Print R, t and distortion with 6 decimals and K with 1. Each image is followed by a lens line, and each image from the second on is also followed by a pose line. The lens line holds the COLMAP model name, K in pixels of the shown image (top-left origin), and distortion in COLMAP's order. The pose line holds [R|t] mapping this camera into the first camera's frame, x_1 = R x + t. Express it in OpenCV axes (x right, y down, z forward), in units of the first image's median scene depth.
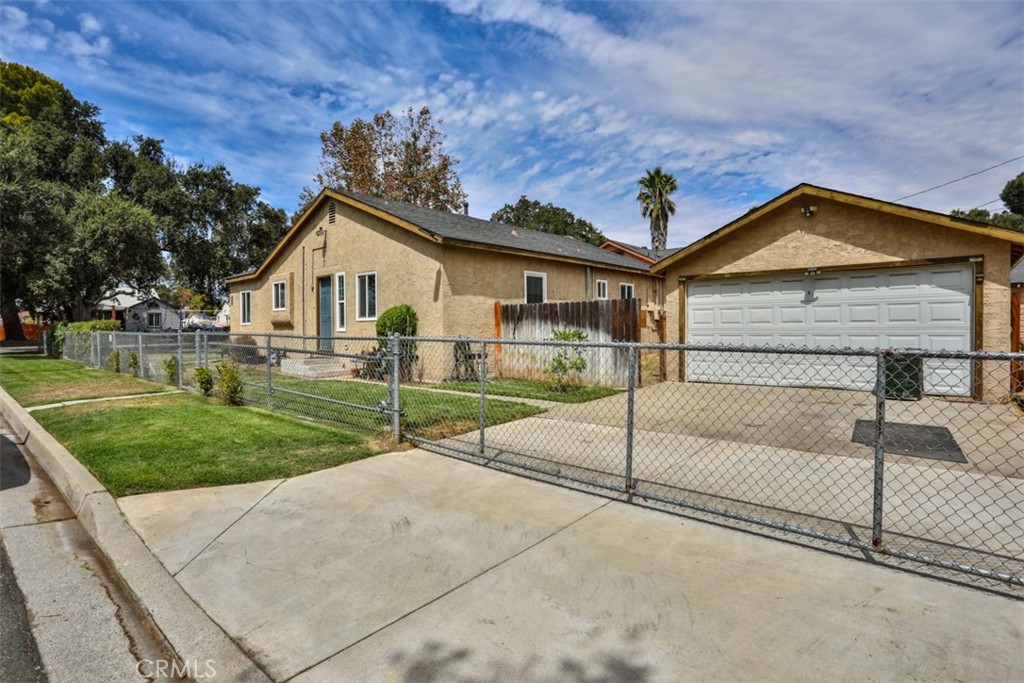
lens RADIAL K [[515.2, 0, 512.0], [0, 515.2, 341.5], [0, 0, 1]] dist [-0.033248, 0.001164]
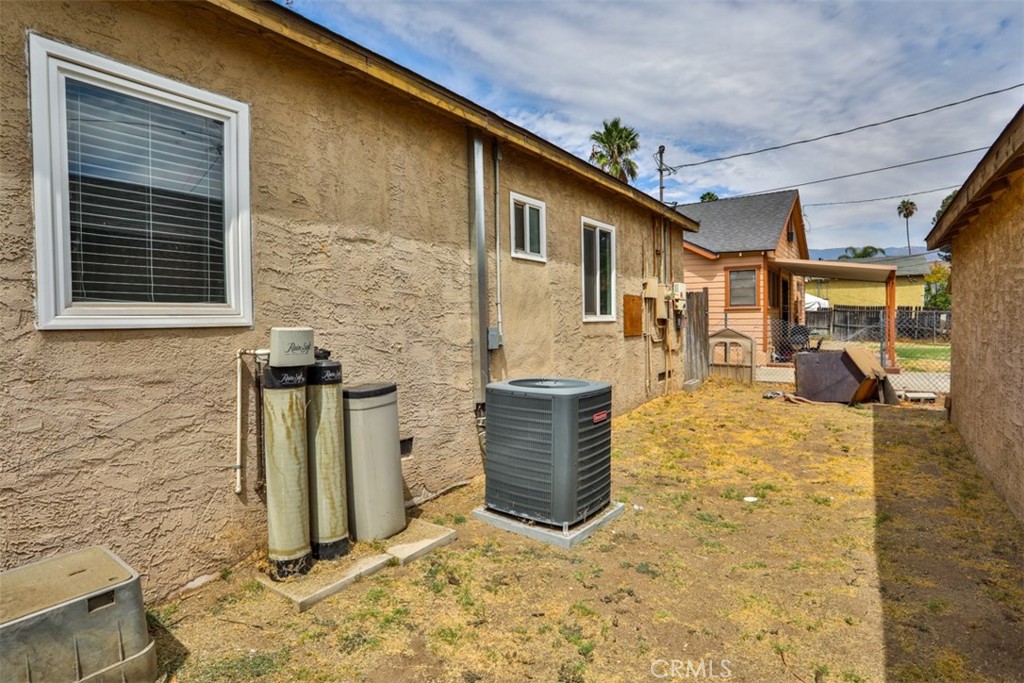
lens RADIAL K [[515.2, 0, 512.0], [0, 515.2, 341.5], [0, 0, 1]] dist [-0.033248, 0.001164]
pose [[0.994498, -0.012758, 0.103977, 0.129975], [0.012233, 0.999909, 0.005687, -0.031401], [-0.104040, -0.004384, 0.994563, 0.682803]]
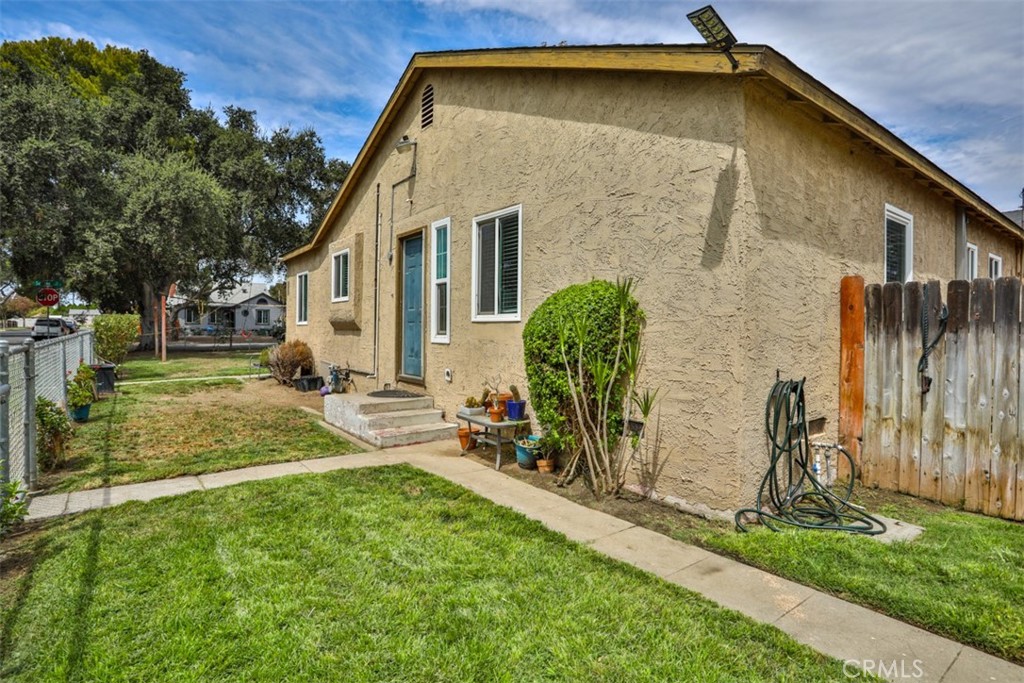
lens RADIAL K [[515.2, 0, 512.0], [0, 515.2, 341.5], [0, 0, 1]] dist [-0.033248, 0.001164]
pose [[0.980077, 0.023015, -0.197279, -0.148374], [-0.023665, 0.999719, -0.000939, -0.019269], [0.197202, 0.005589, 0.980347, 0.468451]]
